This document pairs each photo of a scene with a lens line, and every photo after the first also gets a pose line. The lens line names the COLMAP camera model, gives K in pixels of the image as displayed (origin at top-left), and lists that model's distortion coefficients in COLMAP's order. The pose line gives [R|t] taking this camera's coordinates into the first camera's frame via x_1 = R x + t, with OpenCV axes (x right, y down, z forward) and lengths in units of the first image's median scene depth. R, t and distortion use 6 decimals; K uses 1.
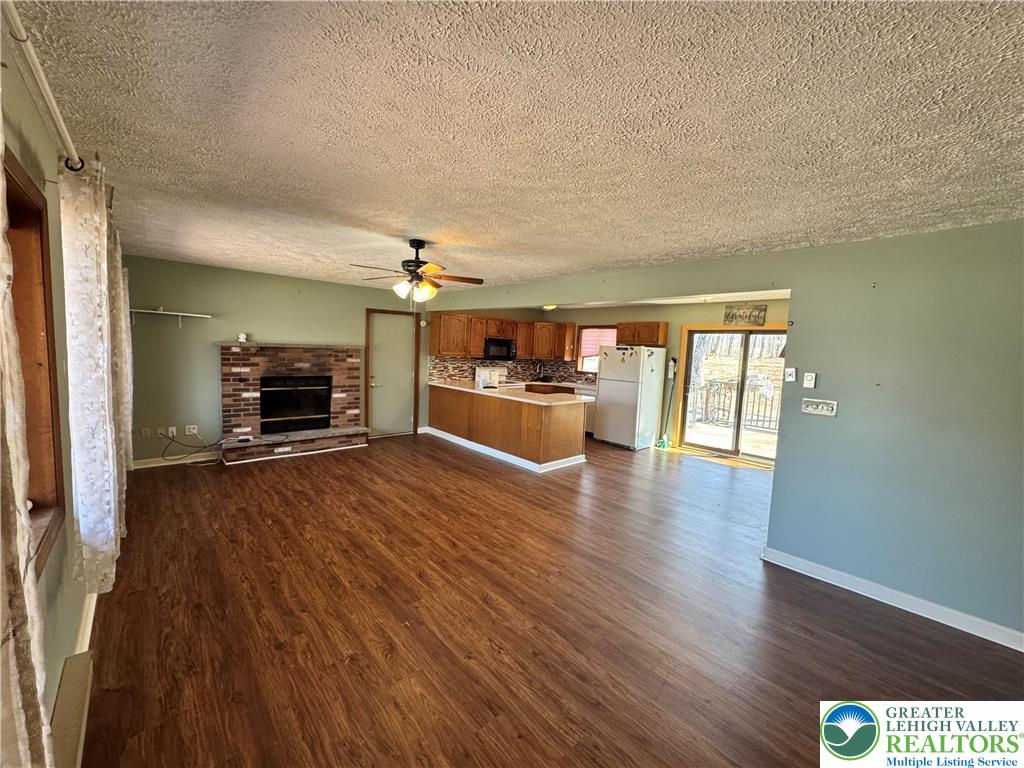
lens RADIAL K [[406.9, 0, 512.0], [0, 406.9, 384.0], [0, 0, 1]] dist [-0.001357, -0.000056]
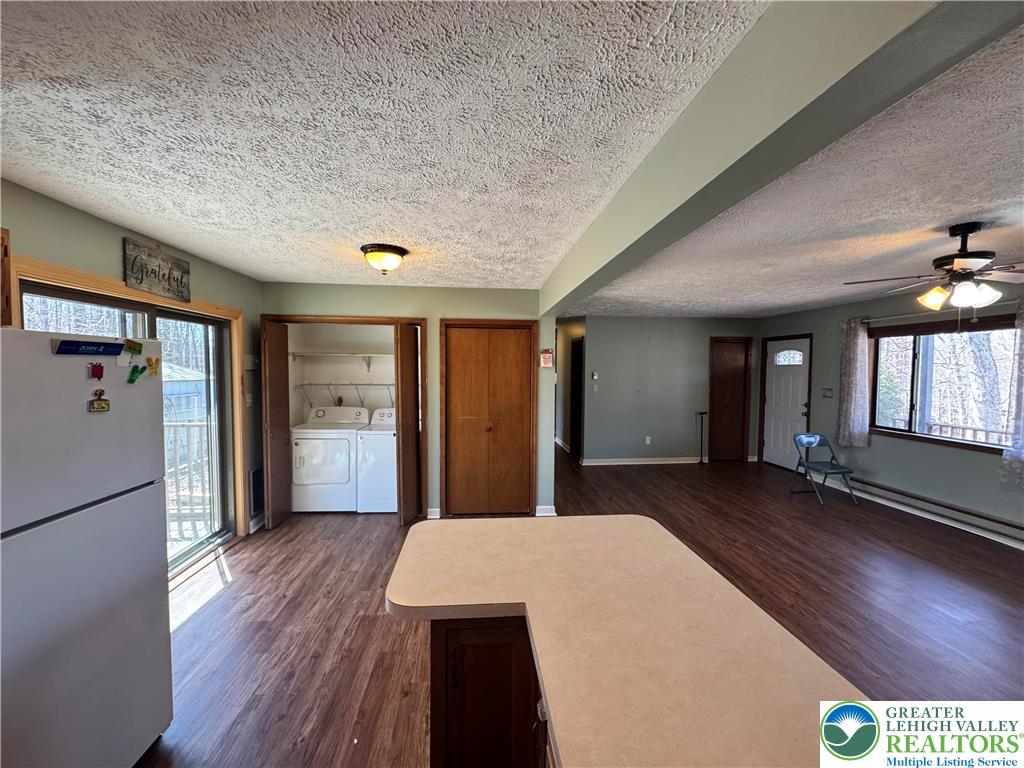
lens RADIAL K [[406.9, 0, 512.0], [0, 406.9, 384.0], [0, 0, 1]] dist [-0.001357, -0.000056]
pose [[-0.802102, -0.069822, 0.593092, -0.024187], [0.014849, 0.990503, 0.136689, -0.116788], [-0.597003, 0.118445, -0.793447, 1.301975]]
